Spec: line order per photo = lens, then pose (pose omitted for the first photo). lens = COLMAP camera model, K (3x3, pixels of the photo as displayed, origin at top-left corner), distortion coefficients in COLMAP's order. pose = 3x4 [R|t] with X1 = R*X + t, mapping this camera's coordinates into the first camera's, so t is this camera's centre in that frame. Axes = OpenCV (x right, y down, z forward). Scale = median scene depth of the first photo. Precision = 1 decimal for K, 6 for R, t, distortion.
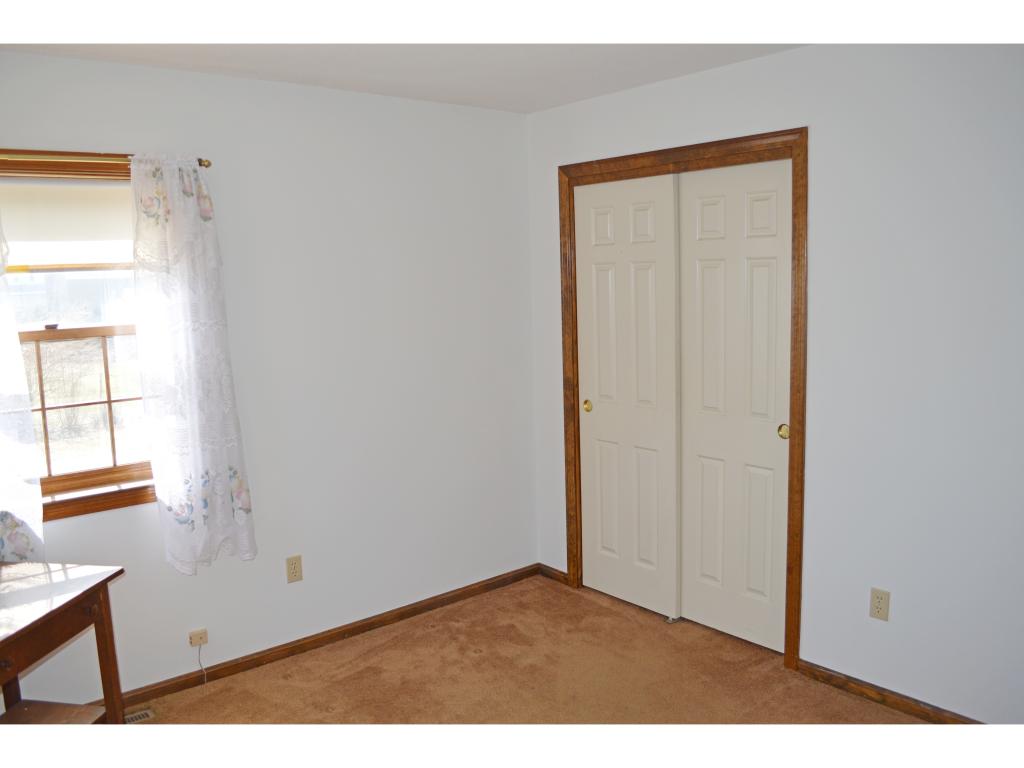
lens RADIAL K [[823.1, 0, 512.3], [0, 823.1, 385.1], [0, 0, 1]] dist [-0.078007, 0.005890]
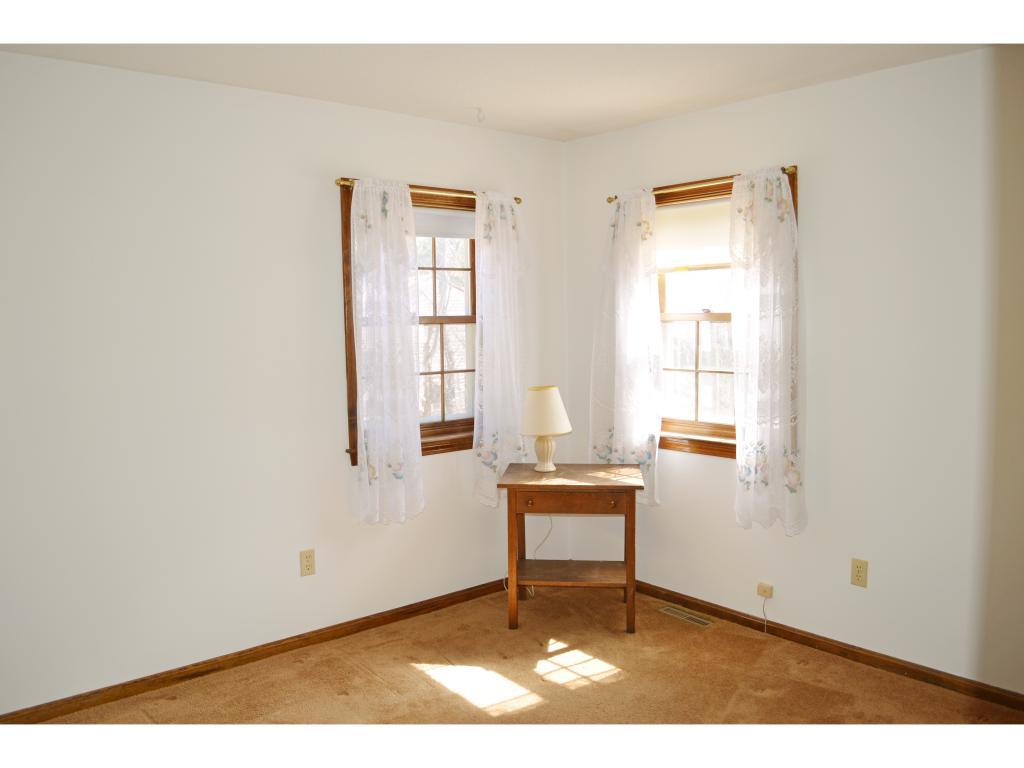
lens RADIAL K [[823.1, 0, 509.5], [0, 823.1, 382.5], [0, 0, 1]] dist [-0.078007, 0.005890]
pose [[0.002833, 0.109733, -0.993957, 0.773497], [-0.112592, 0.987676, 0.108719, -0.064017], [0.993637, 0.111603, 0.015153, 0.643218]]
